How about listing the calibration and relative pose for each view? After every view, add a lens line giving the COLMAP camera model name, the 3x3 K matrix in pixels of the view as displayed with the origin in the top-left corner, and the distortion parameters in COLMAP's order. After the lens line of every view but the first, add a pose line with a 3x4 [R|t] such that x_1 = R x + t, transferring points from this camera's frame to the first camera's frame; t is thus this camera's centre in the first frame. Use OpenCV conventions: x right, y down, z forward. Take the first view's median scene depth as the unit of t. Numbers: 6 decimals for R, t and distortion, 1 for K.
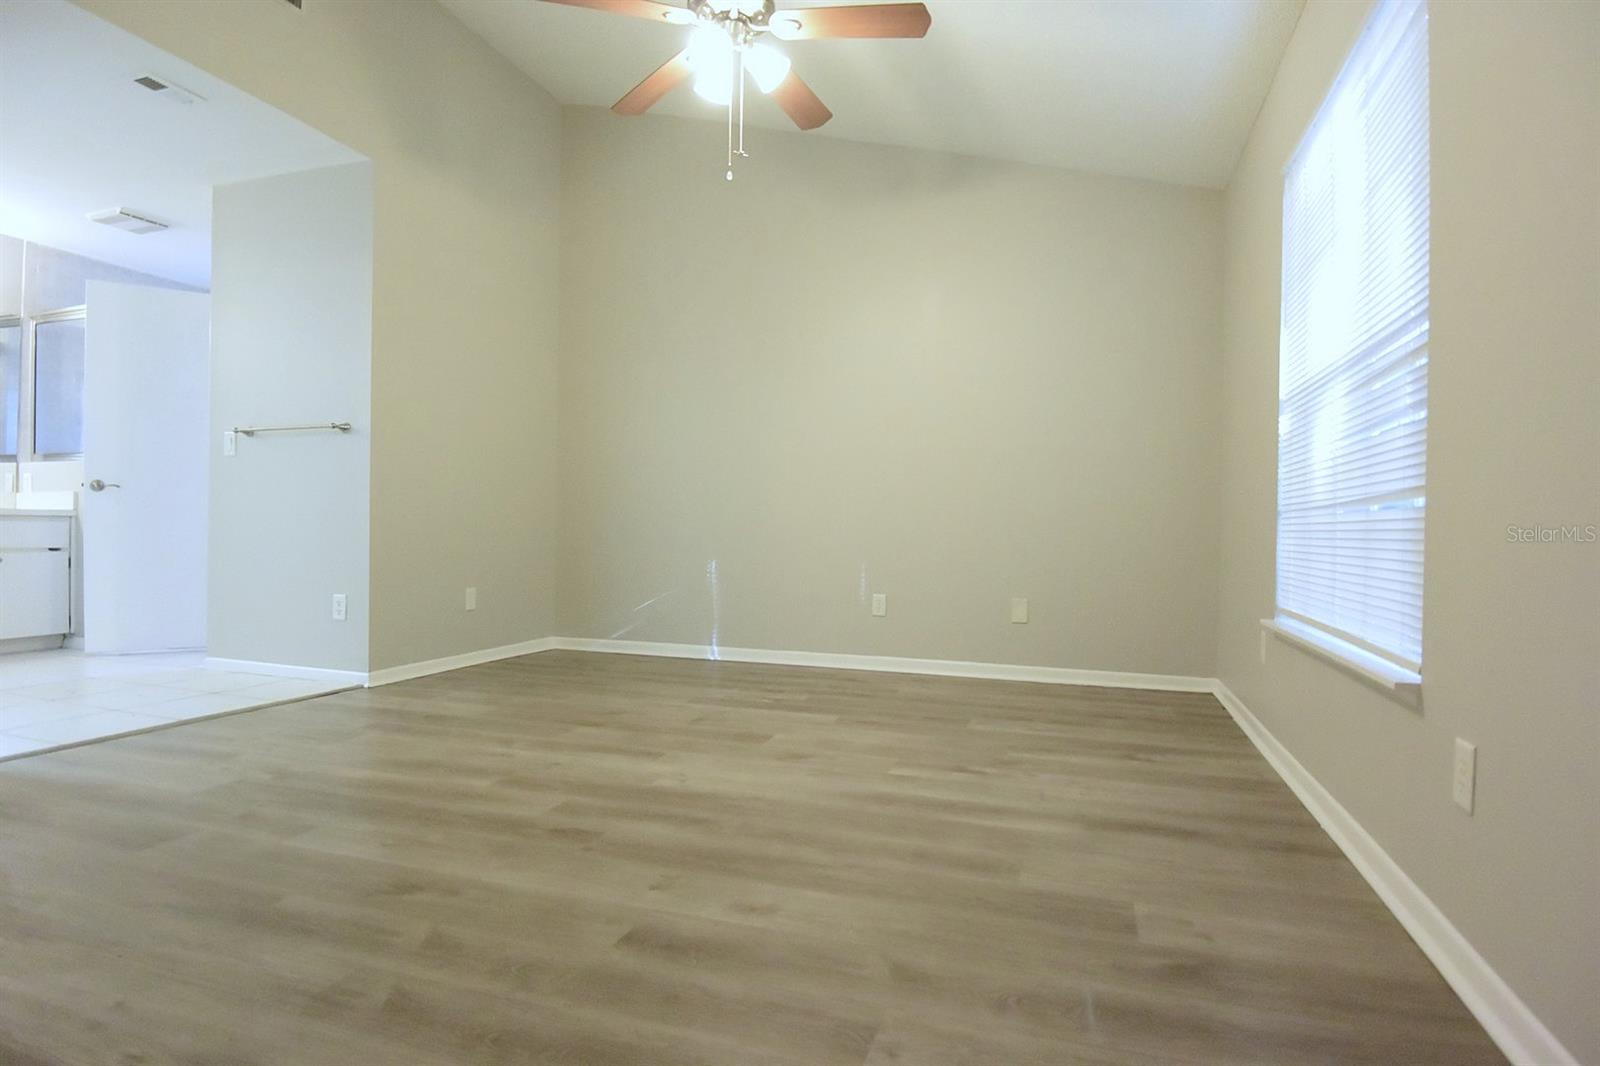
lens RADIAL K [[835.6, 0, 815.3], [0, 835.6, 540.1], [0, 0, 1]] dist [0.000207, -0.025742]
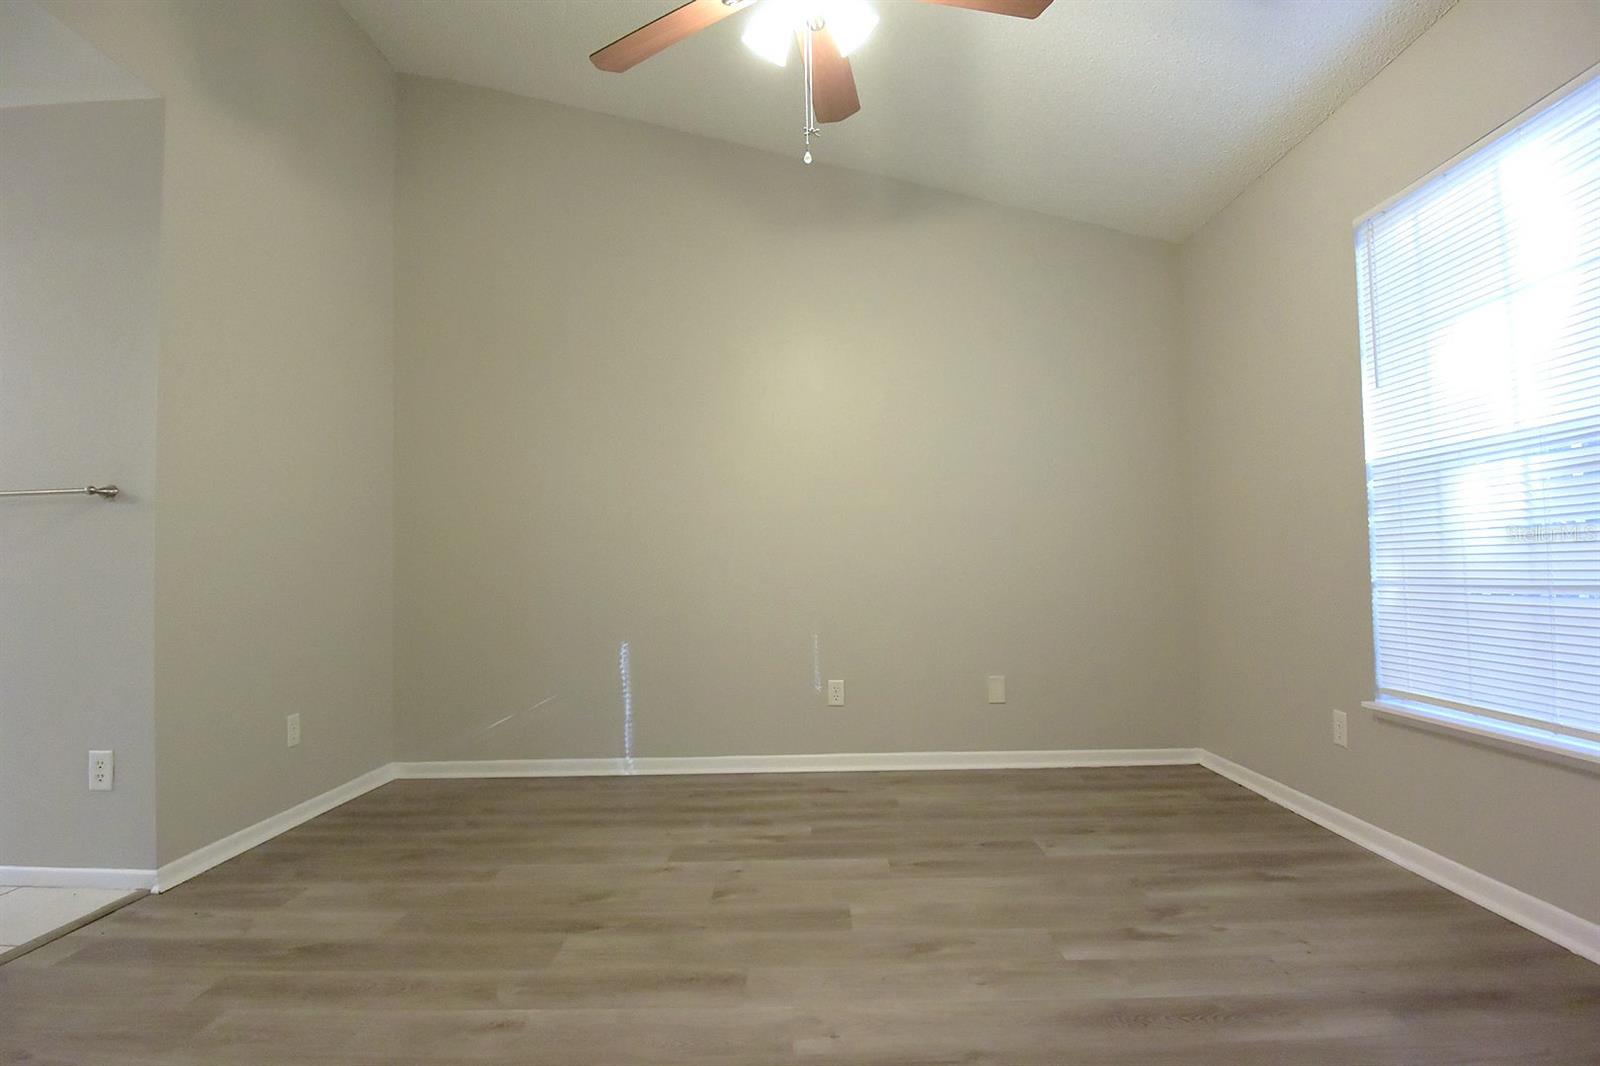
lens RADIAL K [[835.6, 0, 815.3], [0, 835.6, 540.1], [0, 0, 1]] dist [0.000207, -0.025742]
pose [[0.954626, -0.023402, 0.296887, -0.234404], [0.037966, 0.998337, -0.043386, -0.050036], [-0.295377, 0.052689, 0.953927, 0.229766]]
